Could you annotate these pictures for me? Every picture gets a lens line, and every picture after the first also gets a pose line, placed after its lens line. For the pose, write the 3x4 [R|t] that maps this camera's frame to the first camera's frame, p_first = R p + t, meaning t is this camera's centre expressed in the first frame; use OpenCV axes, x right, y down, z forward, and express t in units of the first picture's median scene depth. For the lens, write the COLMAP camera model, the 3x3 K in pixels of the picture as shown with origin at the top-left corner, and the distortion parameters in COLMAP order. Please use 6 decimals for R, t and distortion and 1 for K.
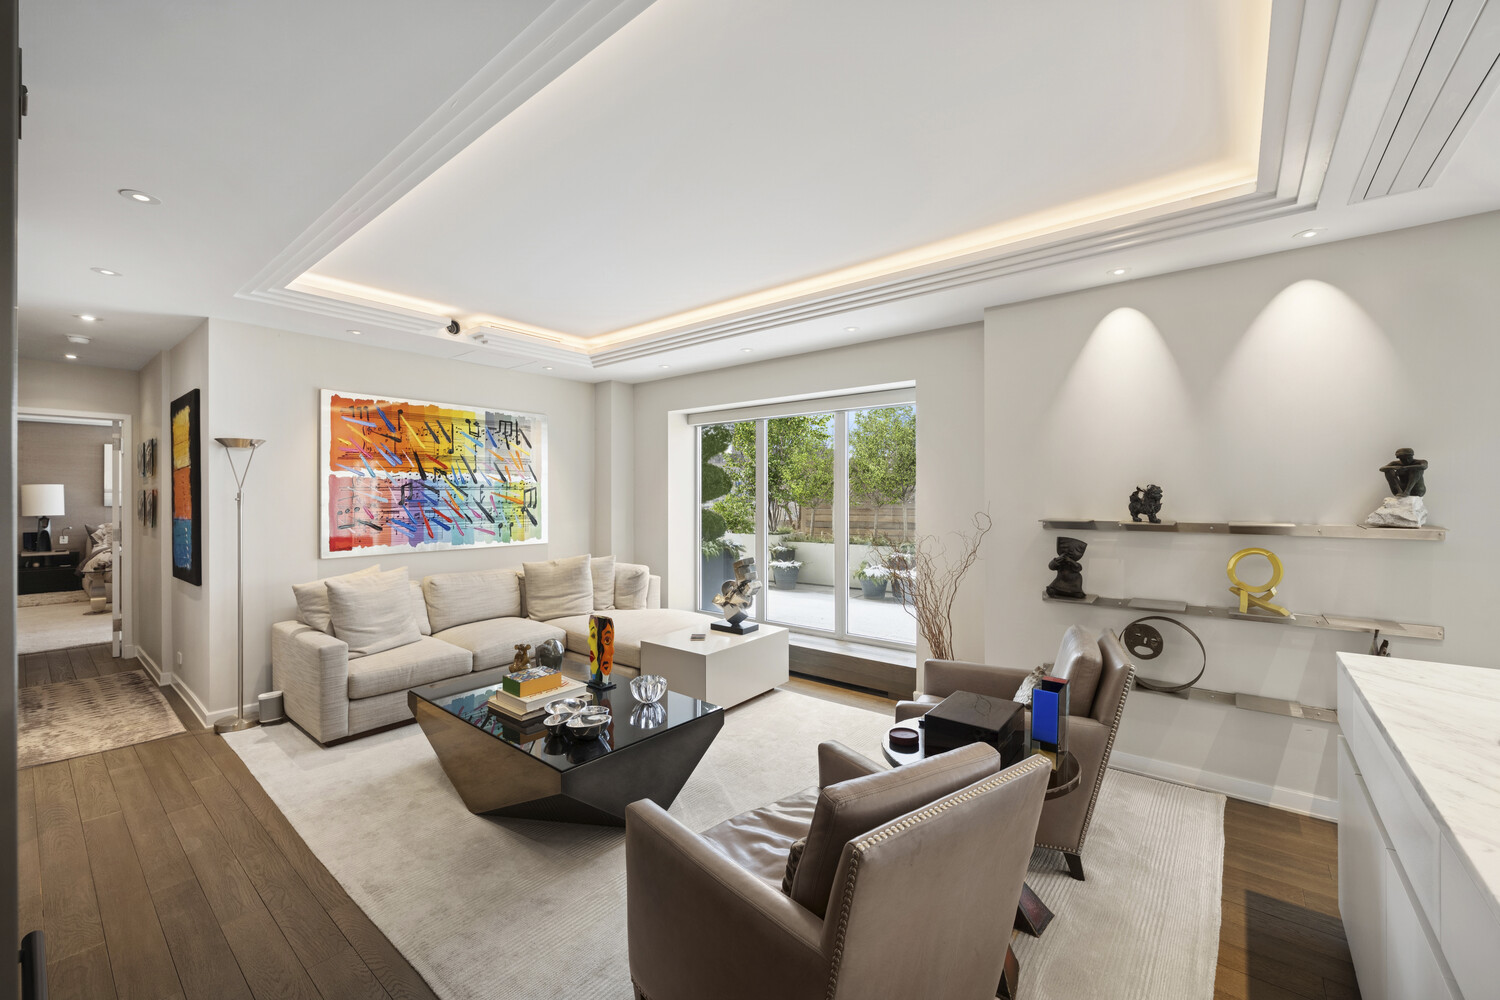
lens RADIAL K [[607.7, 0, 750.0], [0, 607.7, 500.0], [0, 0, 1]] dist [-0.007448, 0.000162]
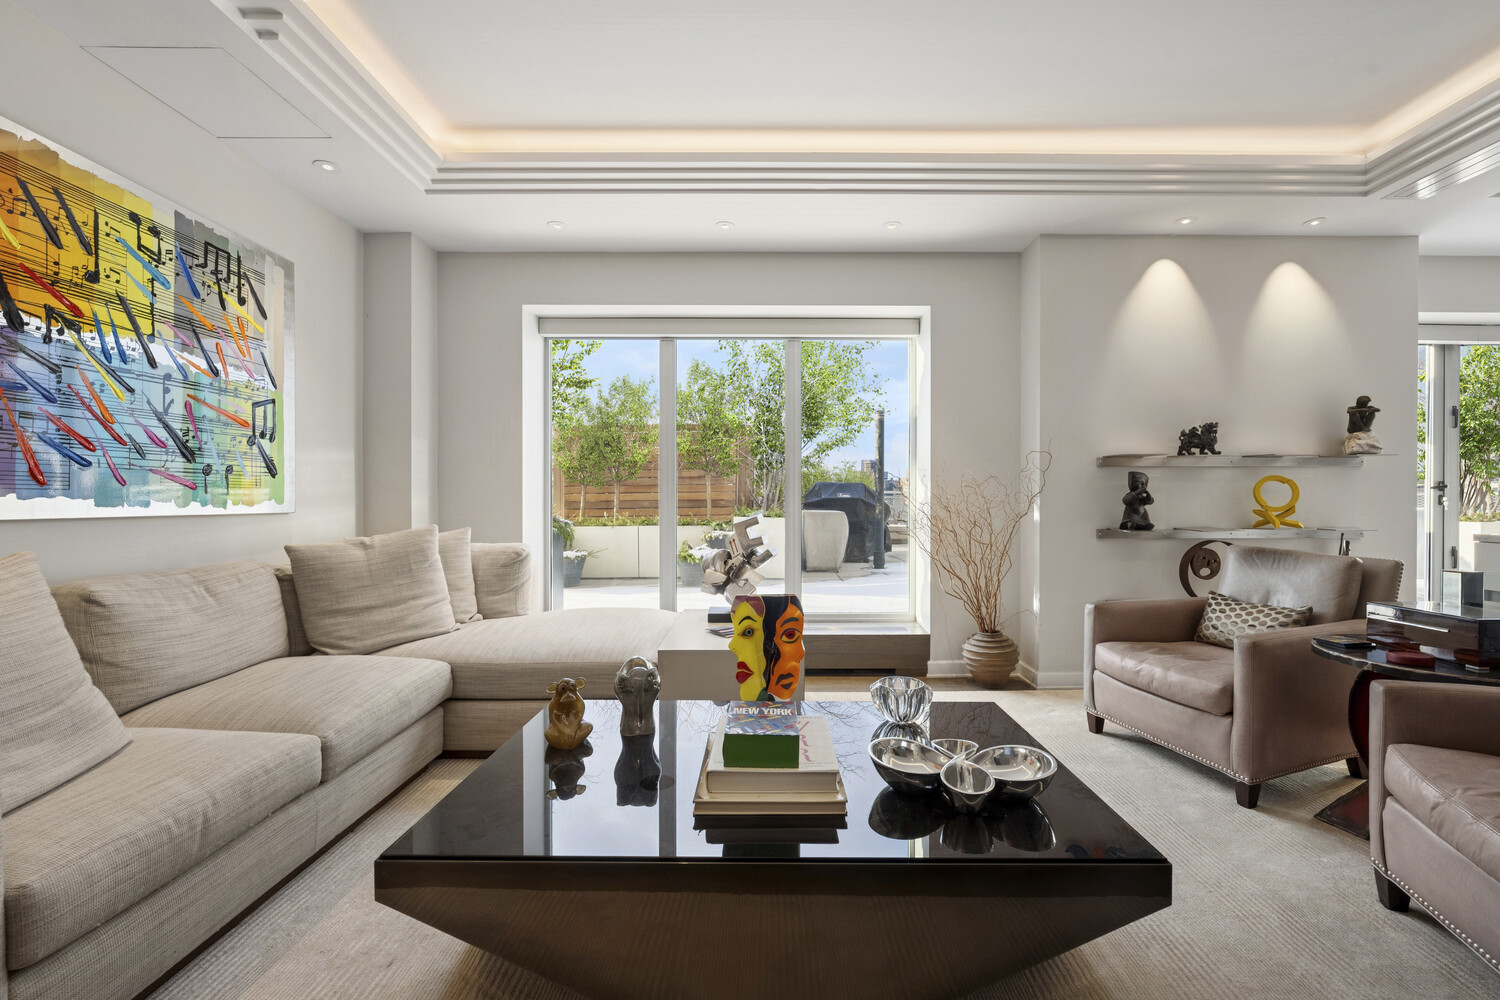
lens RADIAL K [[624.0, 0, 775.3], [0, 624.0, 504.5], [0, 0, 1]] dist [-0.002154, 0.000142]
pose [[0.769123, -0.002570, 0.639096, -0.396265], [0.004249, 0.999990, -0.001092, 0.073737], [-0.639087, 0.003555, 0.769126, 0.372621]]
